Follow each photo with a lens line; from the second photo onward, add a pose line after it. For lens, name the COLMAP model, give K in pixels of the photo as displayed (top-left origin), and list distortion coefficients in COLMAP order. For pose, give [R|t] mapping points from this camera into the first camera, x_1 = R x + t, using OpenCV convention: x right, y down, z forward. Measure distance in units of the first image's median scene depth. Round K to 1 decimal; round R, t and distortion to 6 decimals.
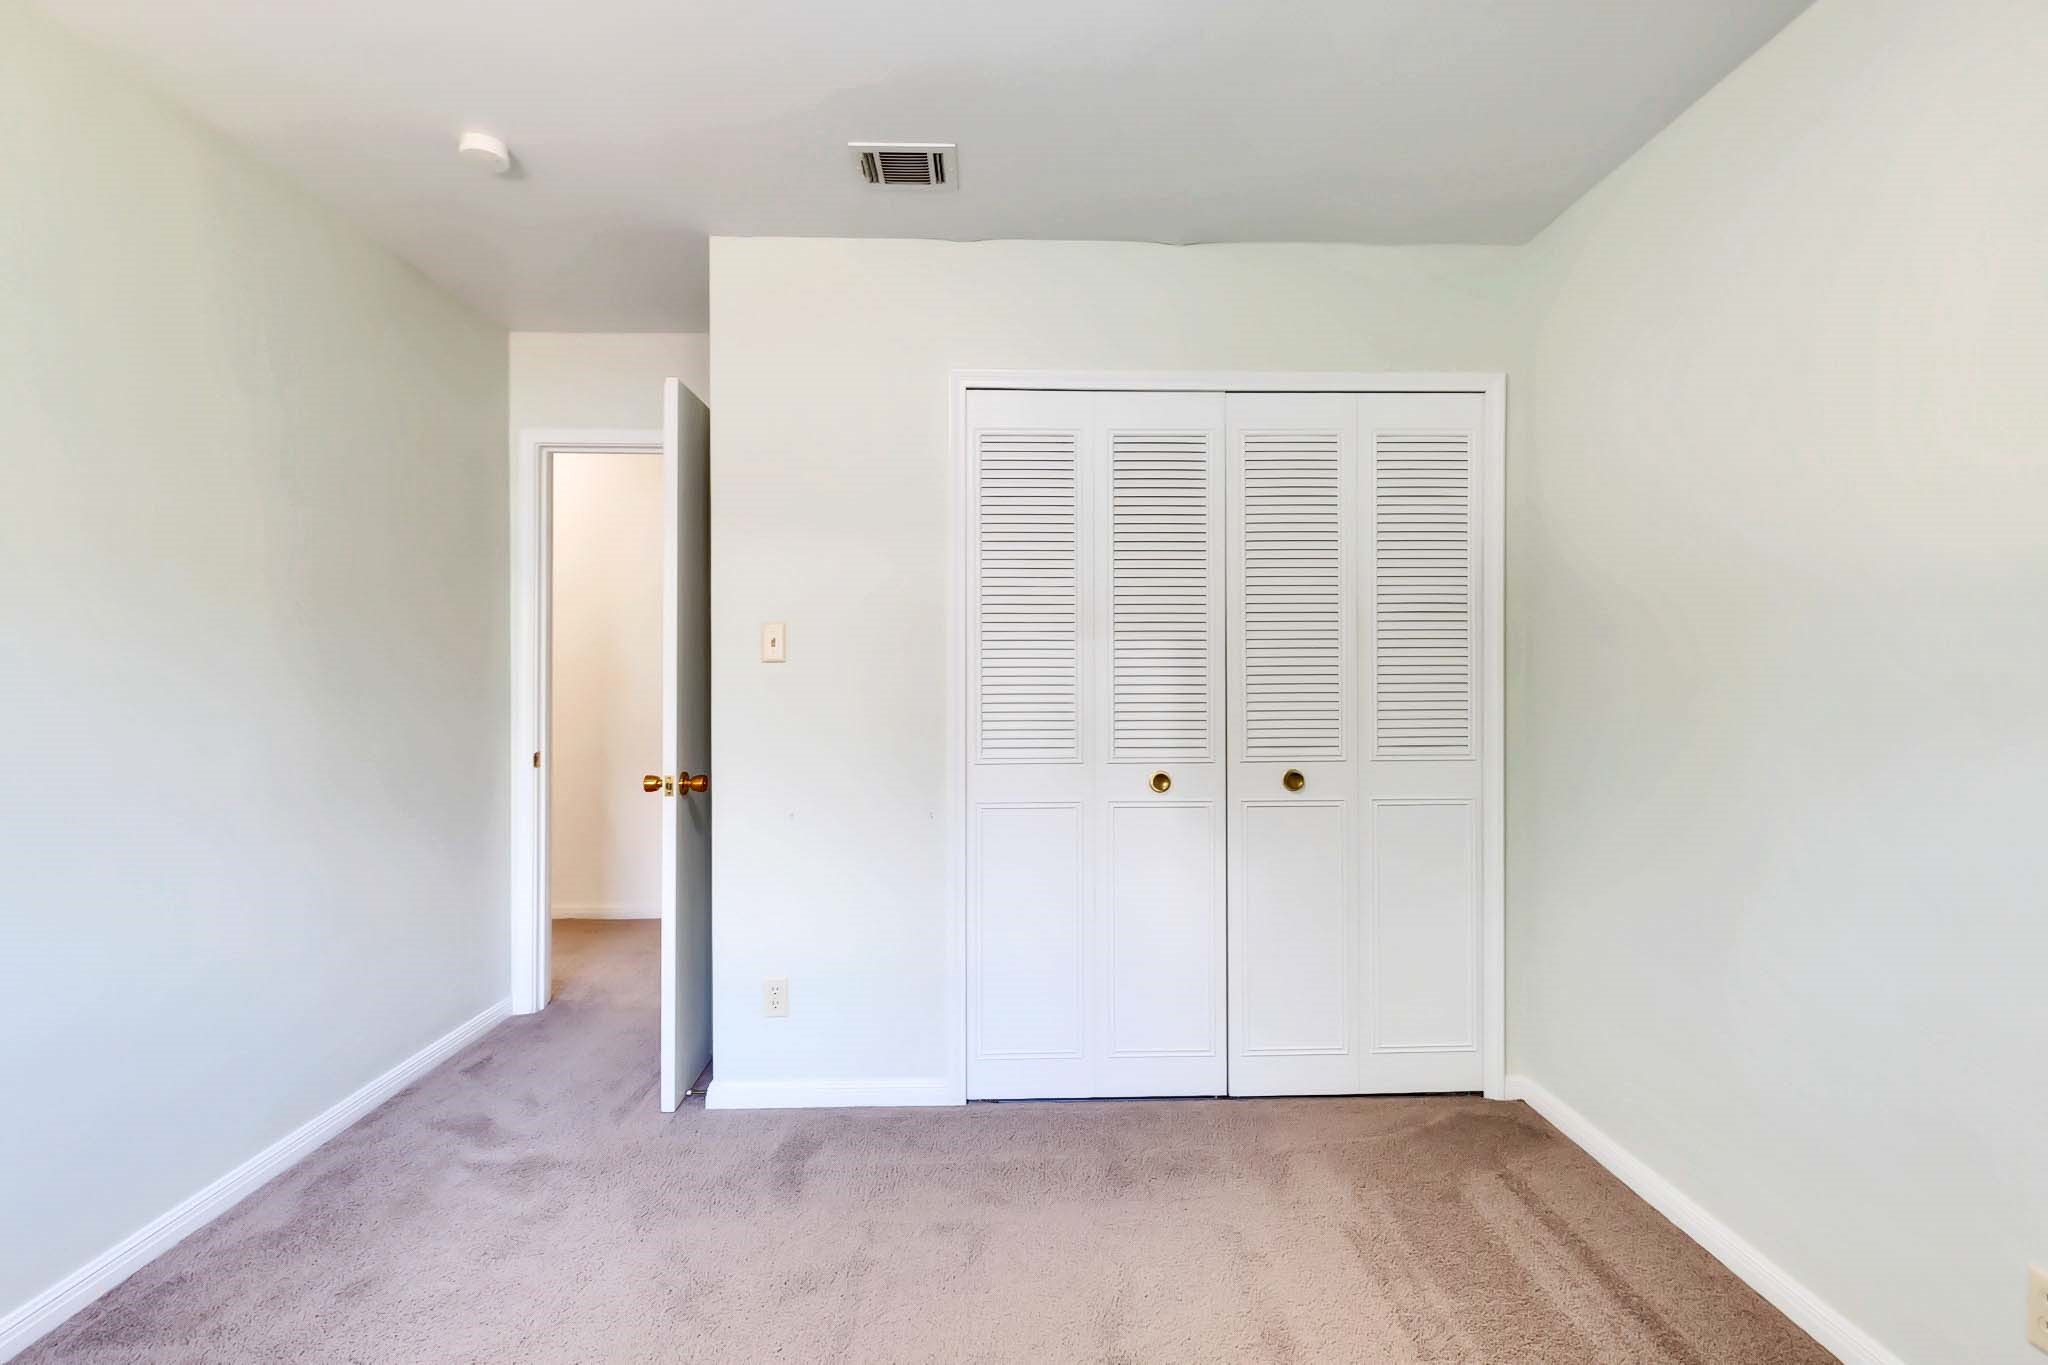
lens RADIAL K [[922.7, 0, 1030.8], [0, 922.7, 676.2], [0, 0, 1]] dist [0.005324, -0.000105]
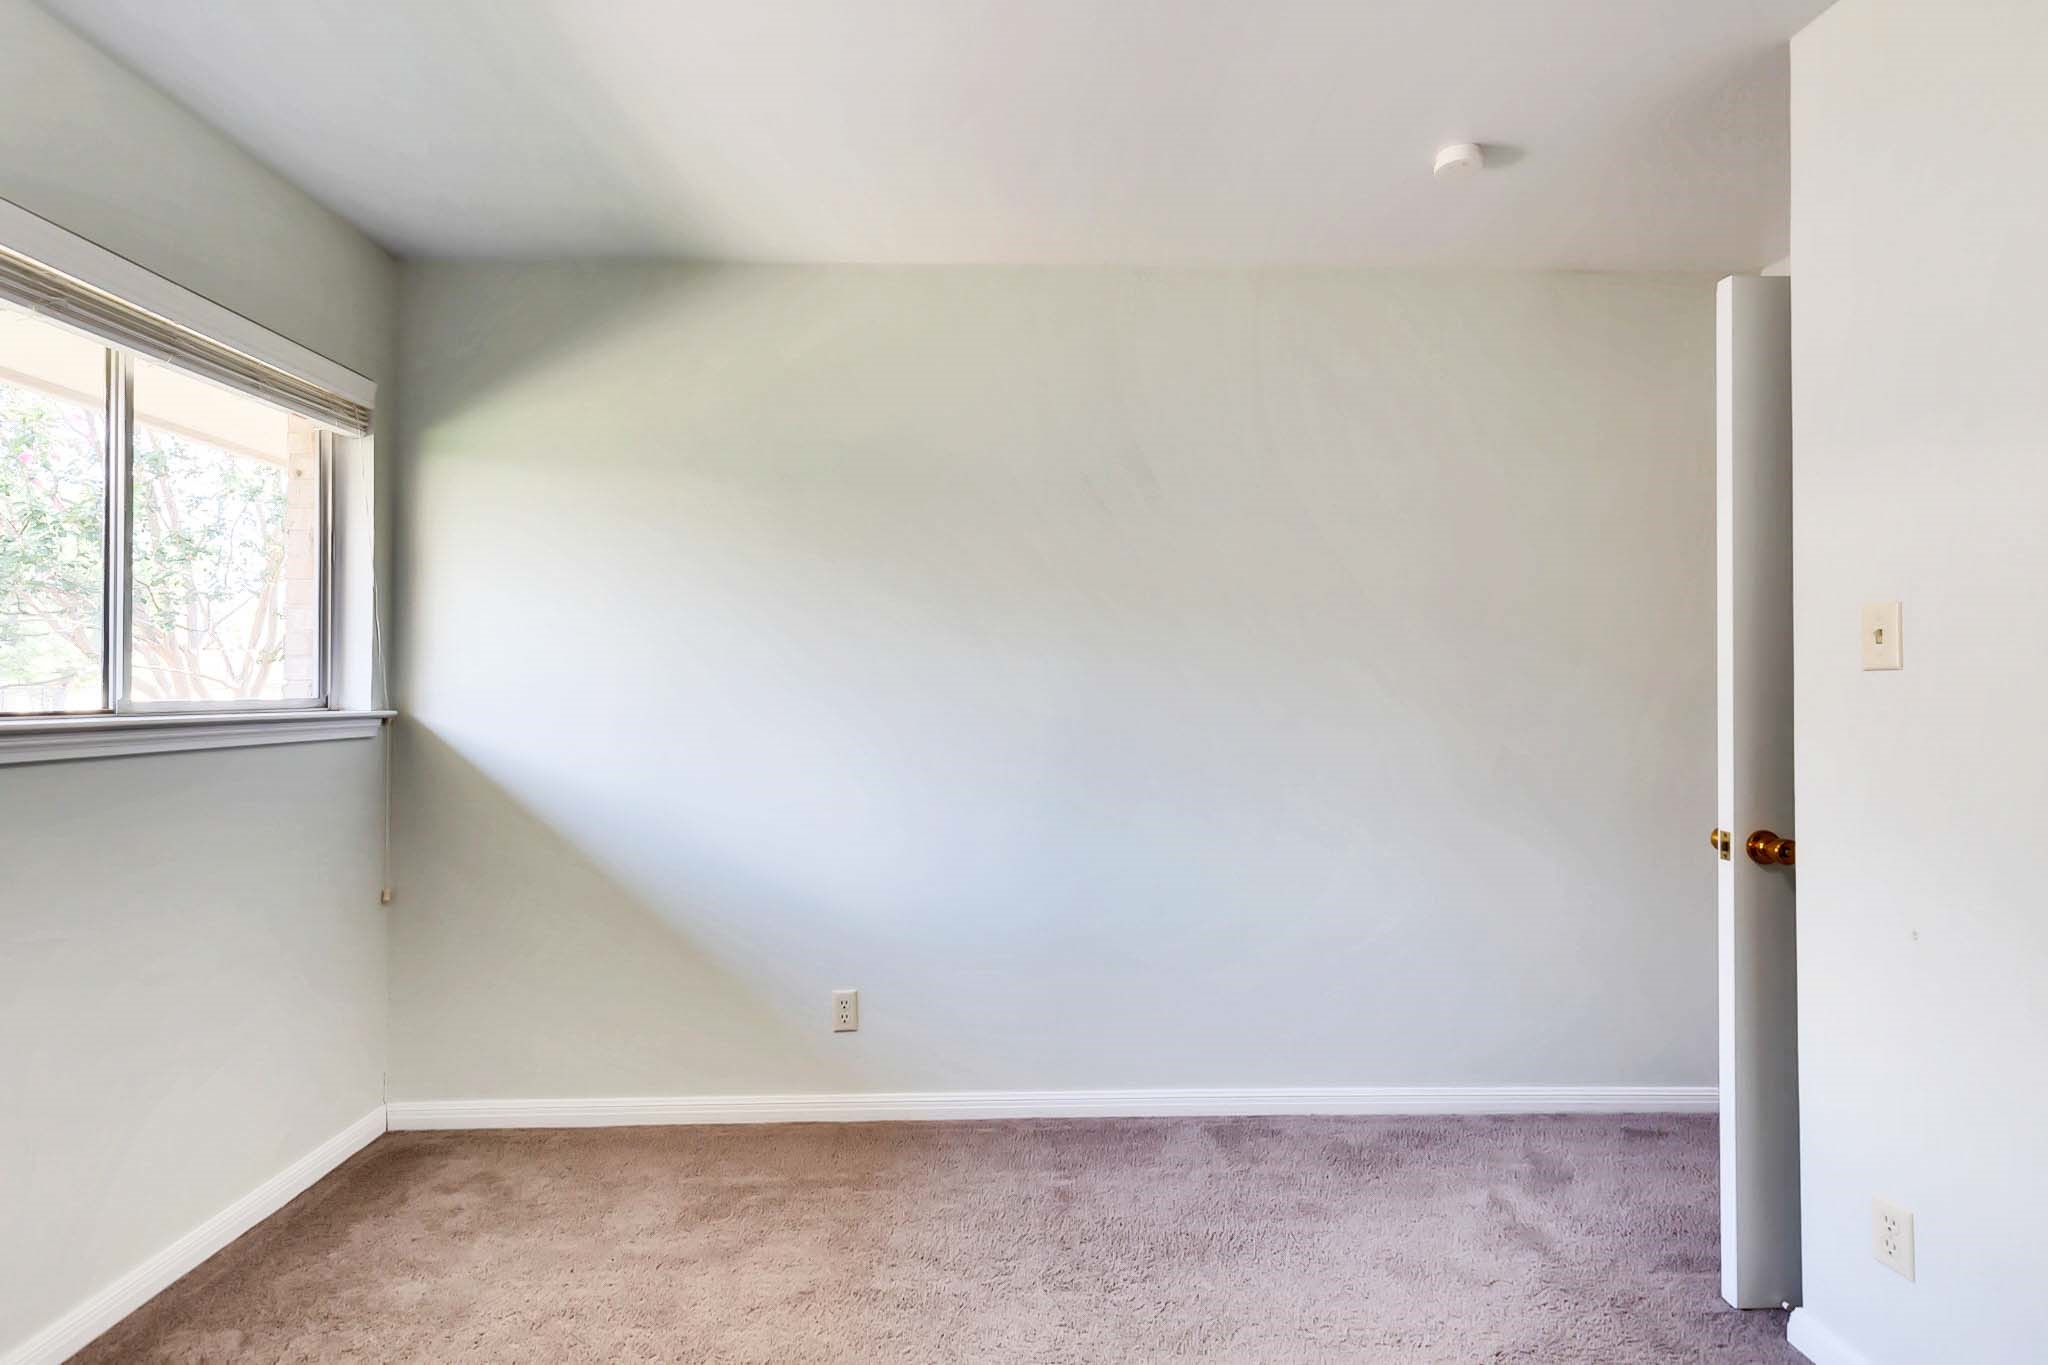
lens RADIAL K [[947.0, 0, 1021.4], [0, 947.0, 674.1], [0, 0, 1]] dist [0.004129, 0.001065]
pose [[-0.009368, -0.013762, -0.999861, 0.371167], [-0.001240, 0.999905, -0.013751, -0.003928], [0.999955, 0.001111, -0.009385, 0.480259]]
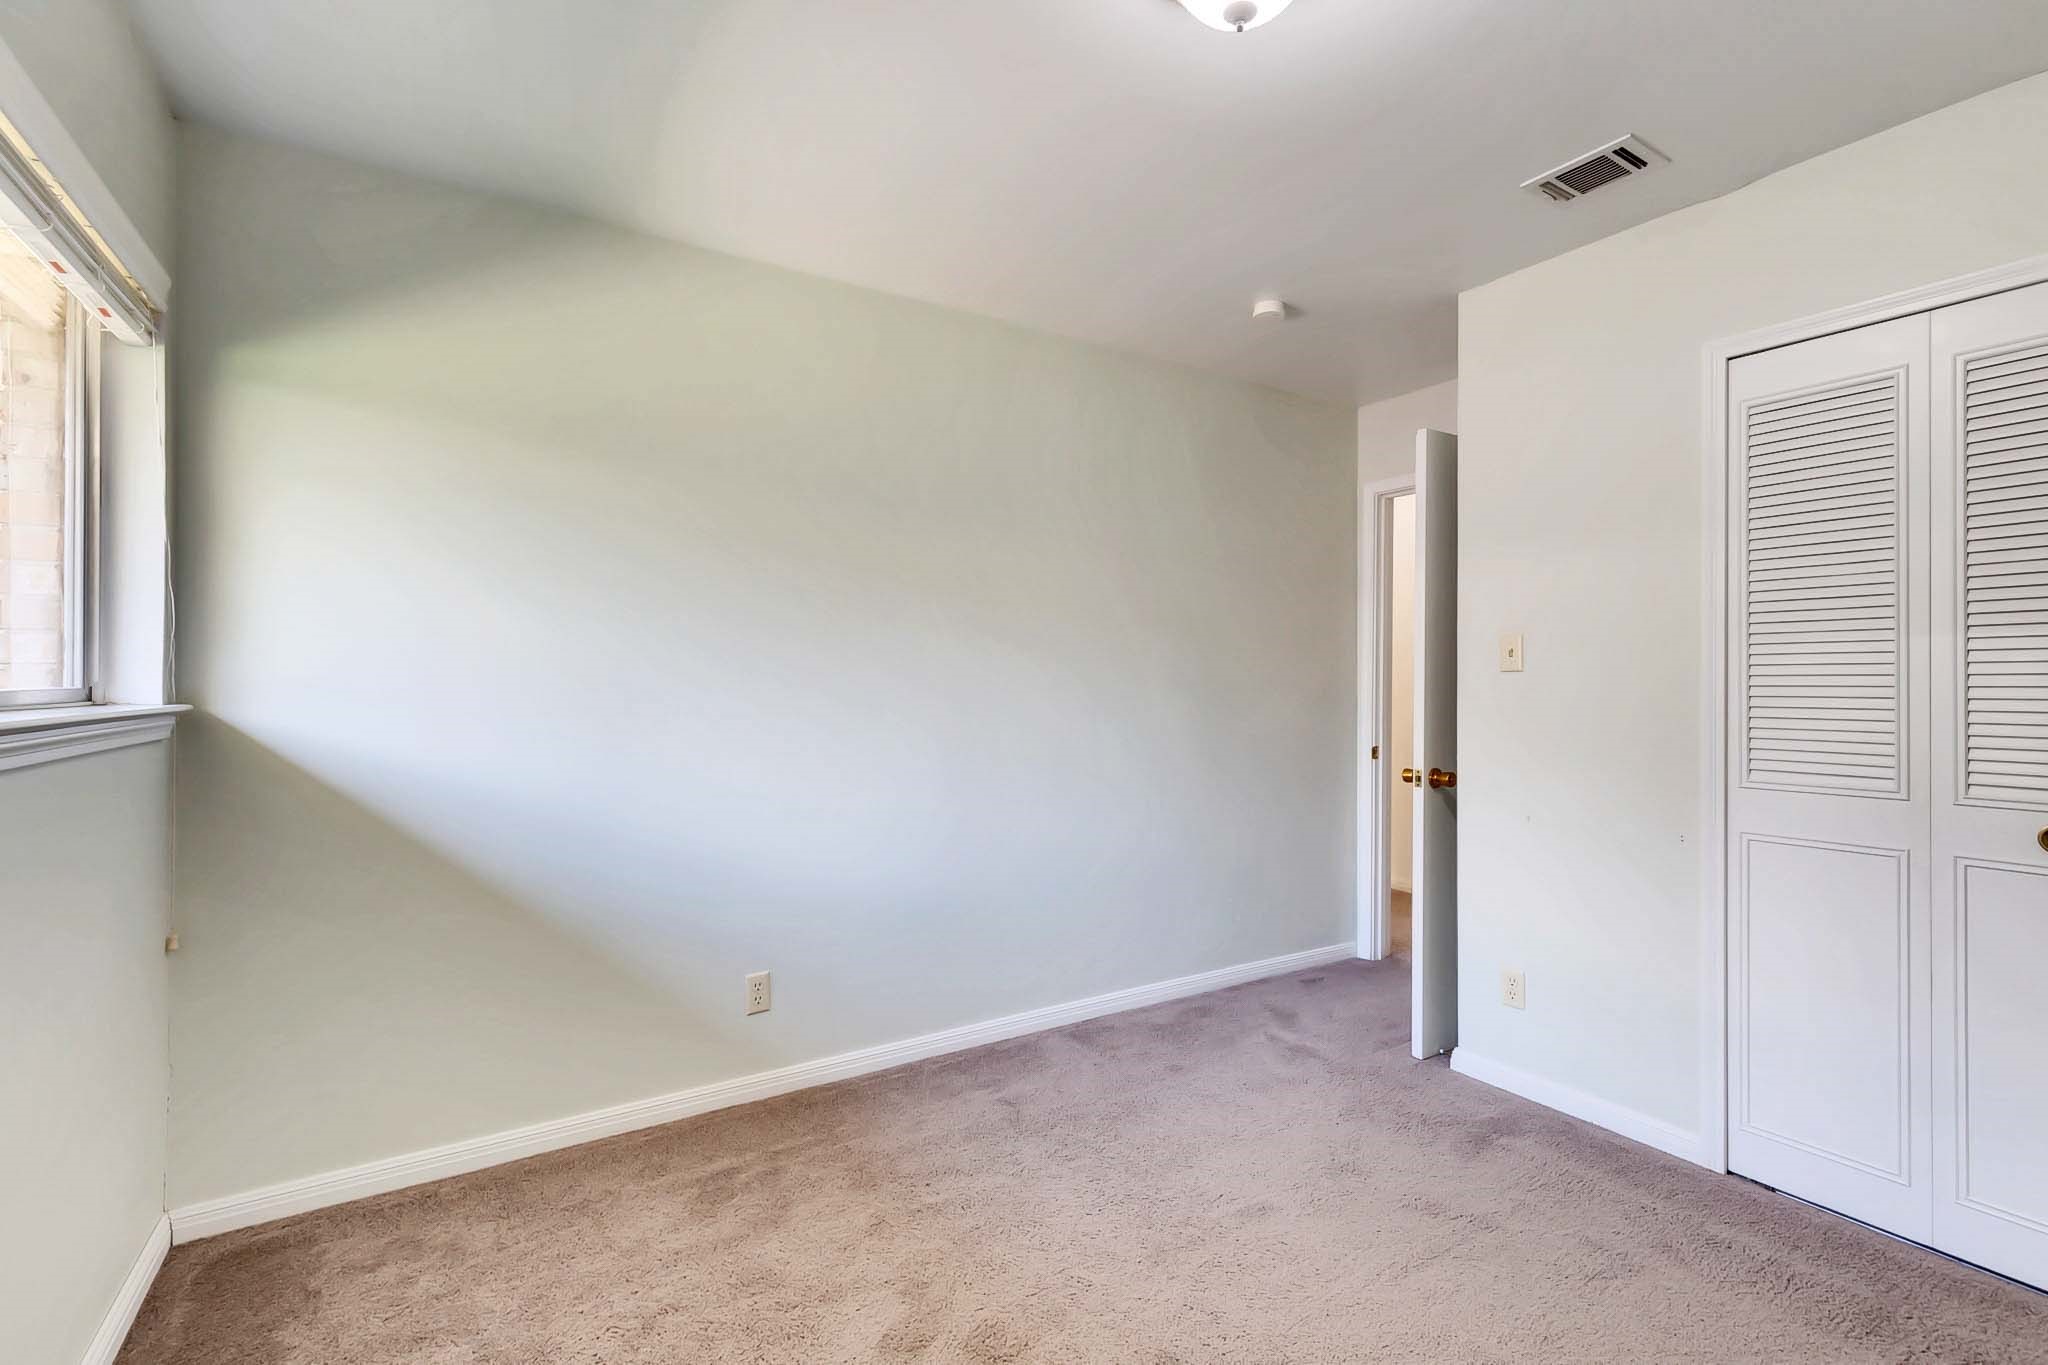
lens RADIAL K [[928.2, 0, 1024.9], [0, 928.2, 677.0], [0, 0, 1]] dist [0.004266, -0.000558]
pose [[0.508676, -0.002345, -0.860955, 0.384143], [-0.005466, 0.999967, -0.005953, 0.000295], [0.860941, 0.007734, 0.508647, -0.028108]]
